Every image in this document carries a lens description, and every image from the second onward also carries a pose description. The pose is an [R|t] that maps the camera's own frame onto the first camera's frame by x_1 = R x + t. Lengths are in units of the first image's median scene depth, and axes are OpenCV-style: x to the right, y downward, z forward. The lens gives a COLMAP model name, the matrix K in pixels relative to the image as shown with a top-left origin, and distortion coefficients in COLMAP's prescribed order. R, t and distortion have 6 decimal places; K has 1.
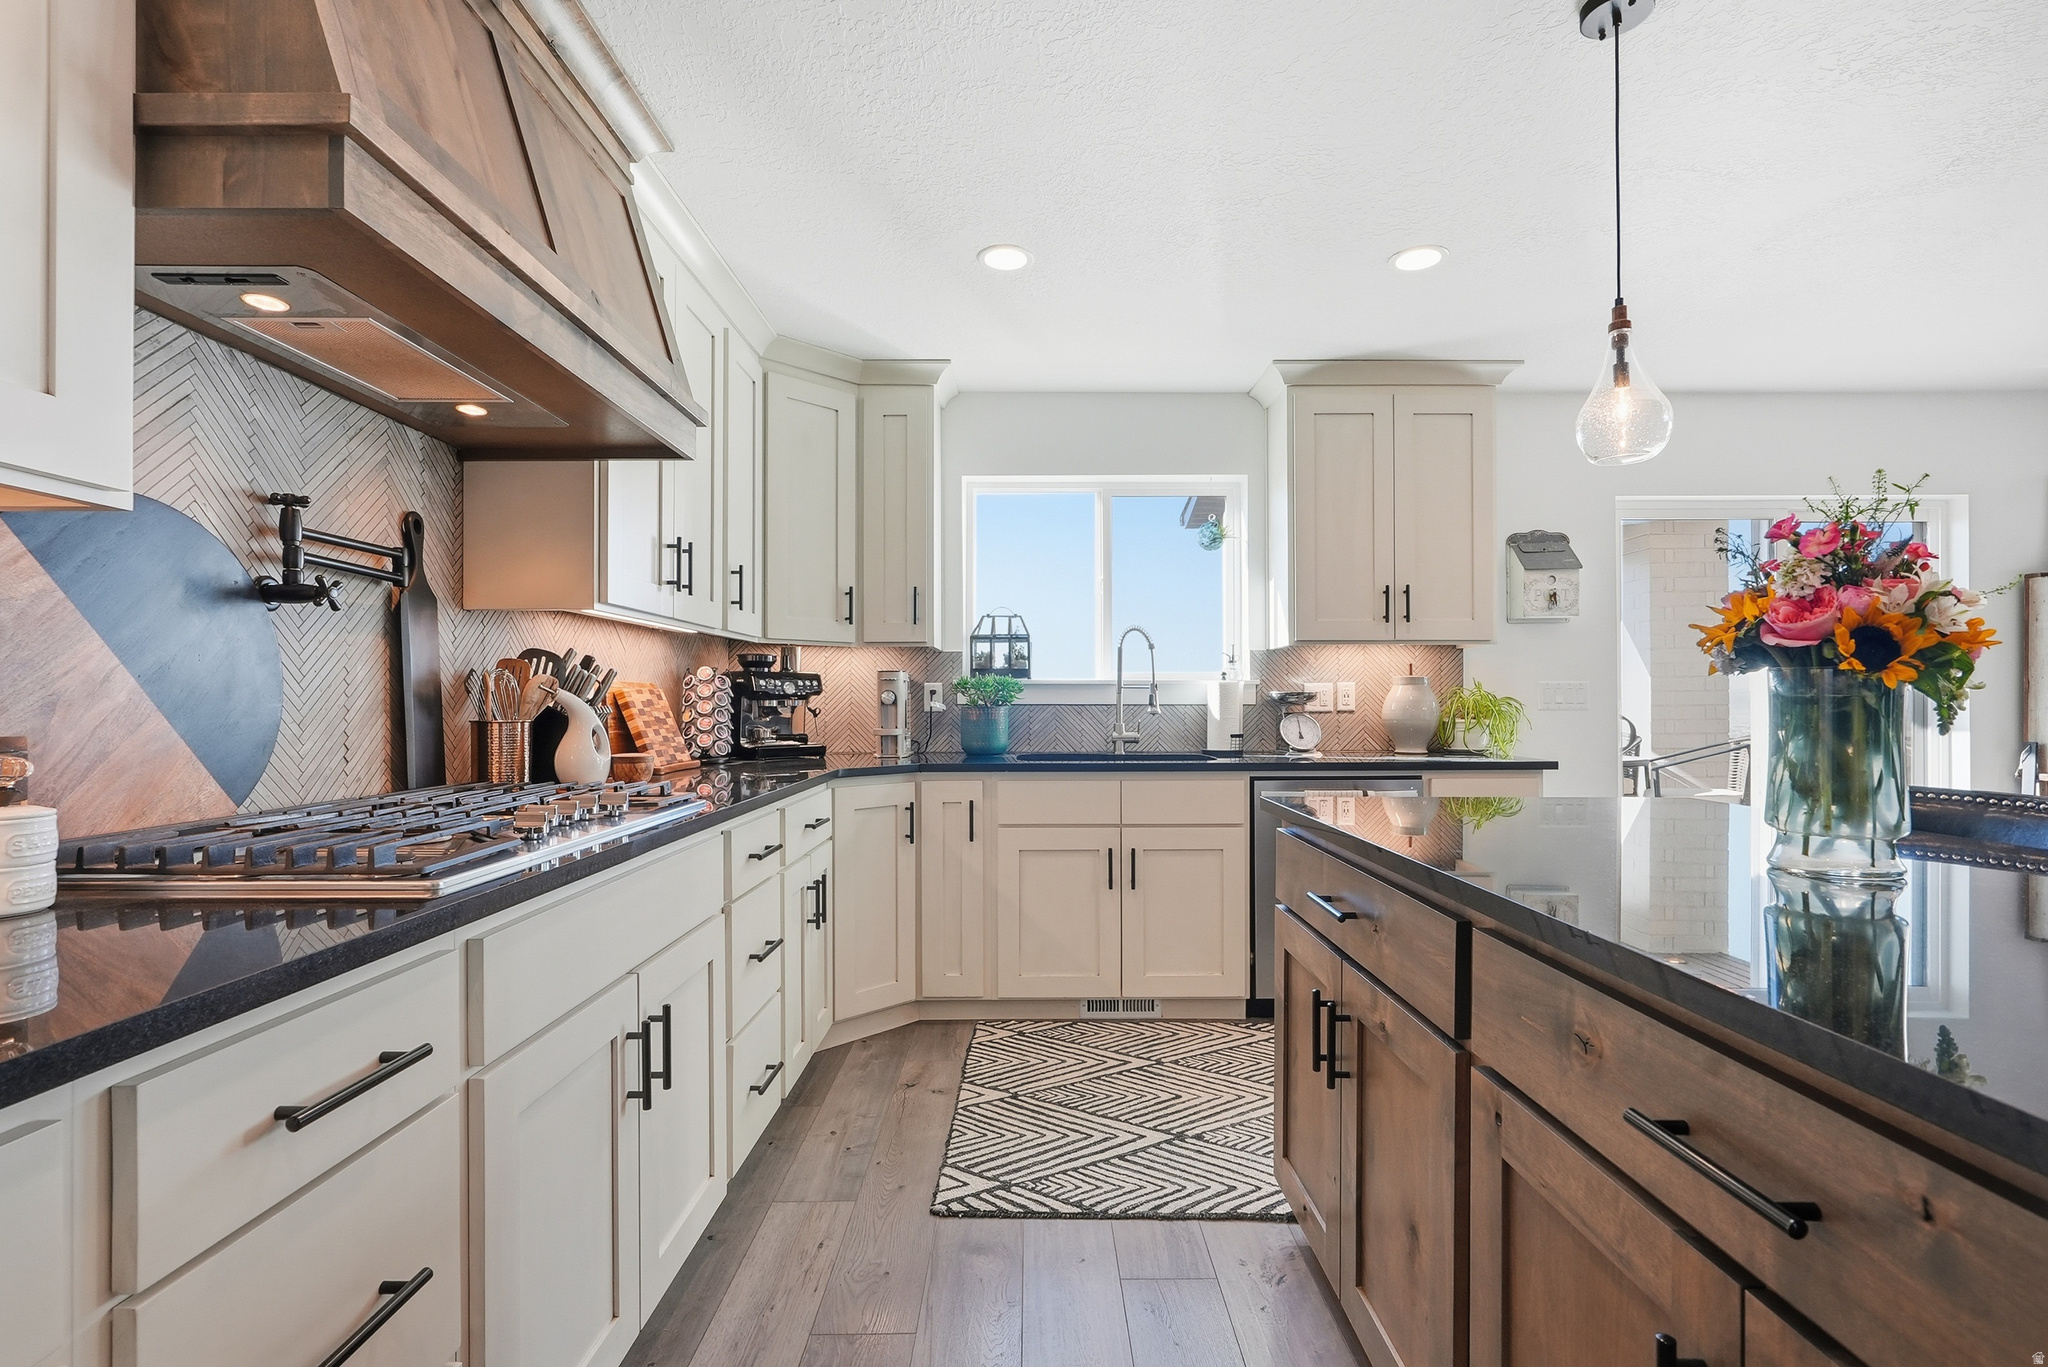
lens RADIAL K [[941.2, 0, 1038.6], [0, 941.2, 695.3], [0, 0, 1]] dist [-0.005086, 0.001544]
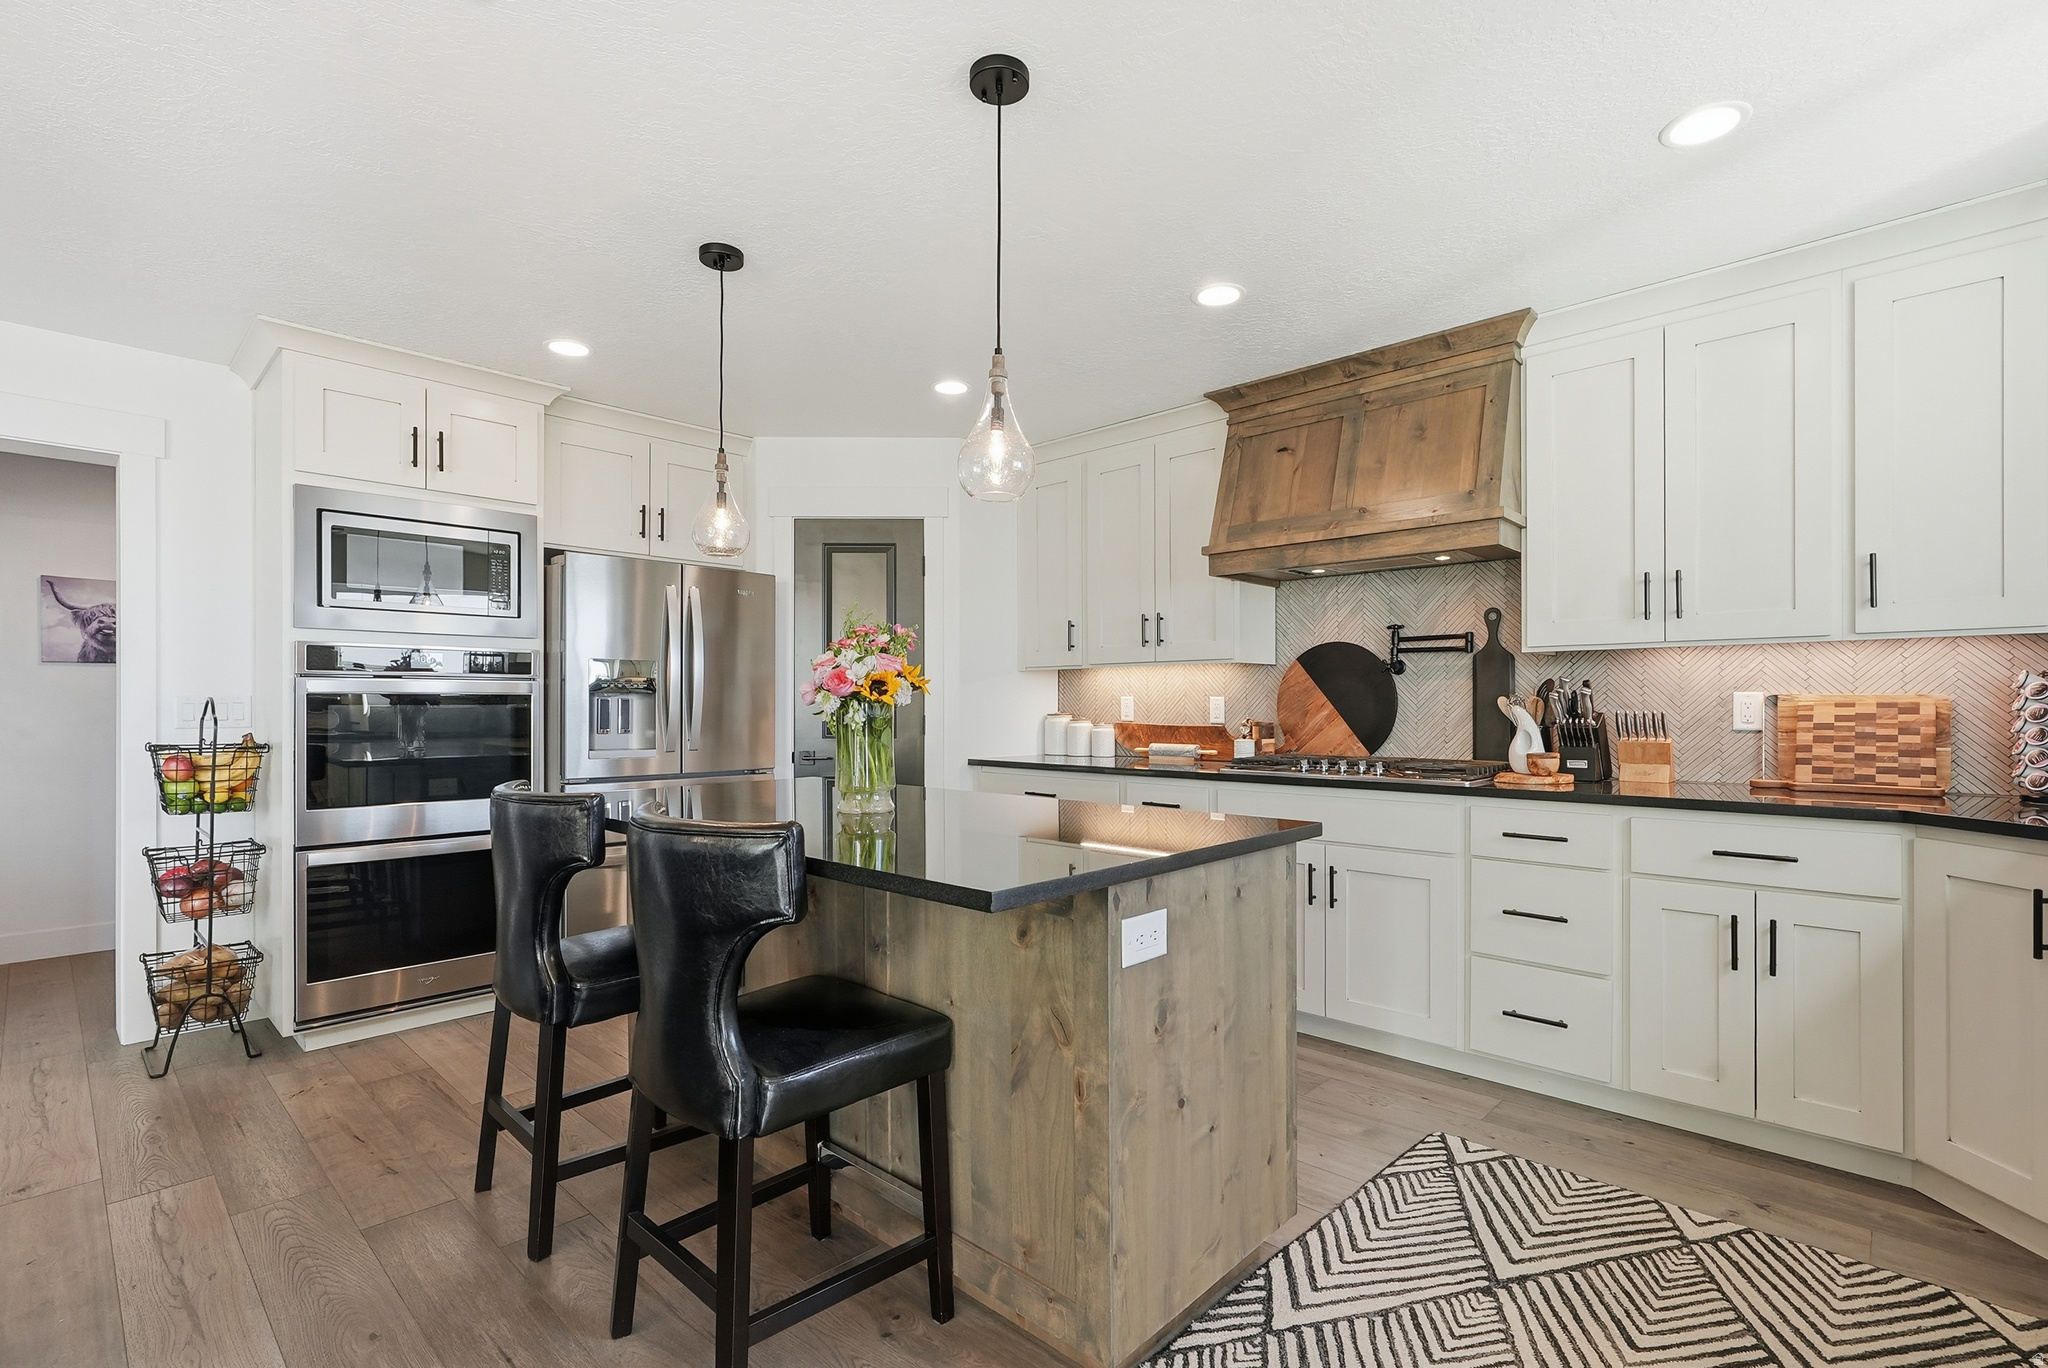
lens RADIAL K [[941.2, 0, 1038.7], [0, 941.2, 703.8], [0, 0, 1]] dist [-0.005086, 0.001544]
pose [[-0.688116, -0.000853, -0.725601, 0.851113], [0.004405, 0.999976, -0.005353, -0.003917], [0.725588, -0.006879, -0.688095, 1.104452]]
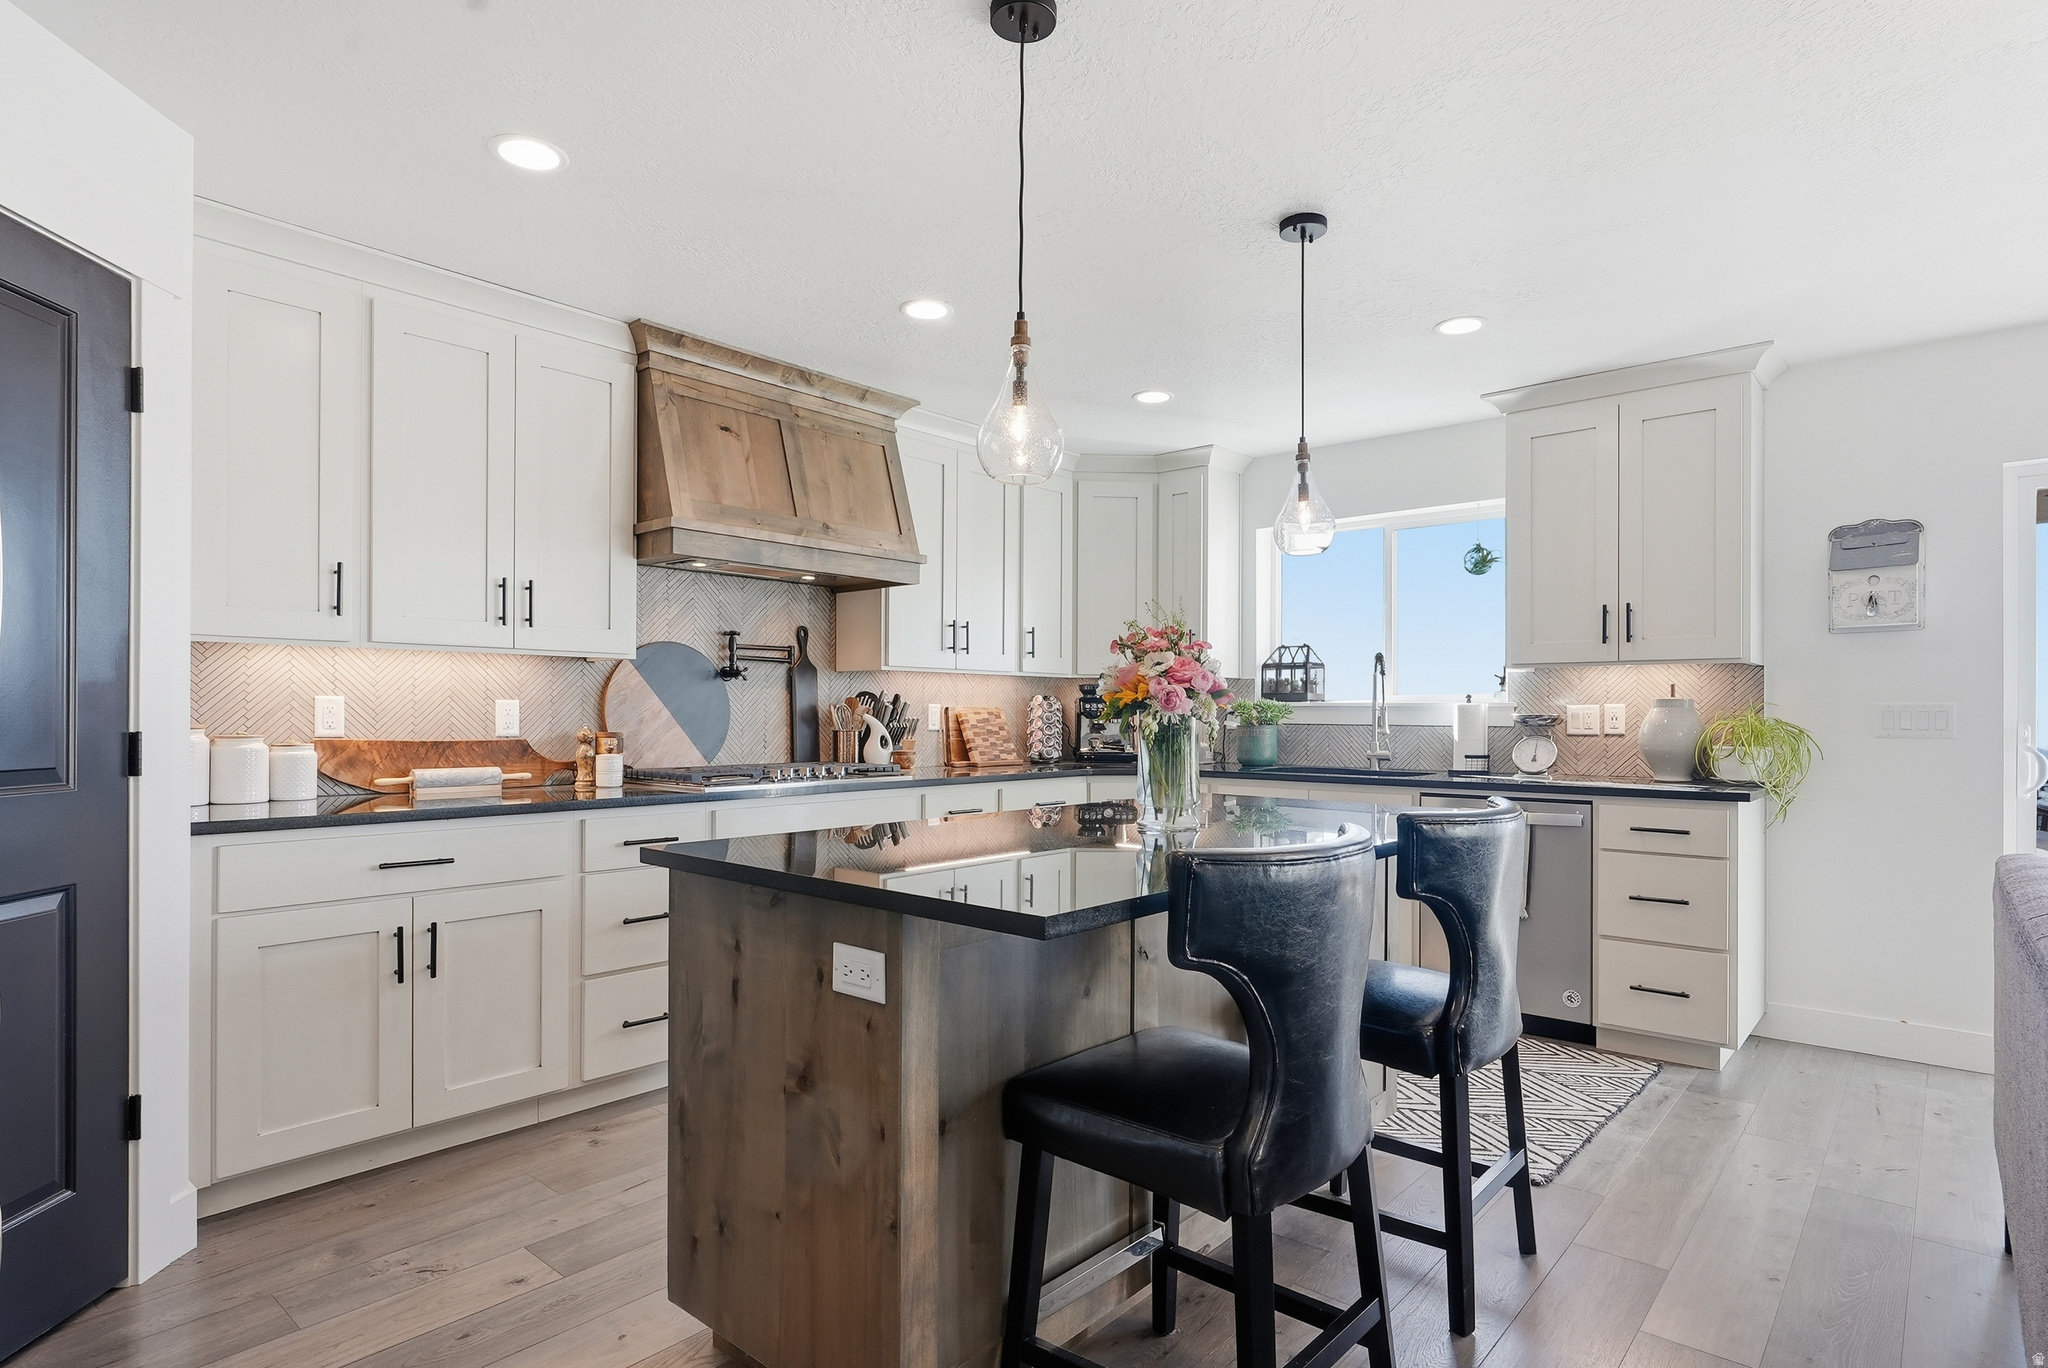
lens RADIAL K [[1081.2, 0, 1026.6], [0, 1081.2, 711.0], [0, 0, 1]] dist [-0.004107, 0.002164]
pose [[0.748056, 0.002199, -0.663632, 0.851308], [-0.000934, 0.999997, 0.002261, -0.012136], [0.663635, -0.001072, 0.748056, -0.288553]]
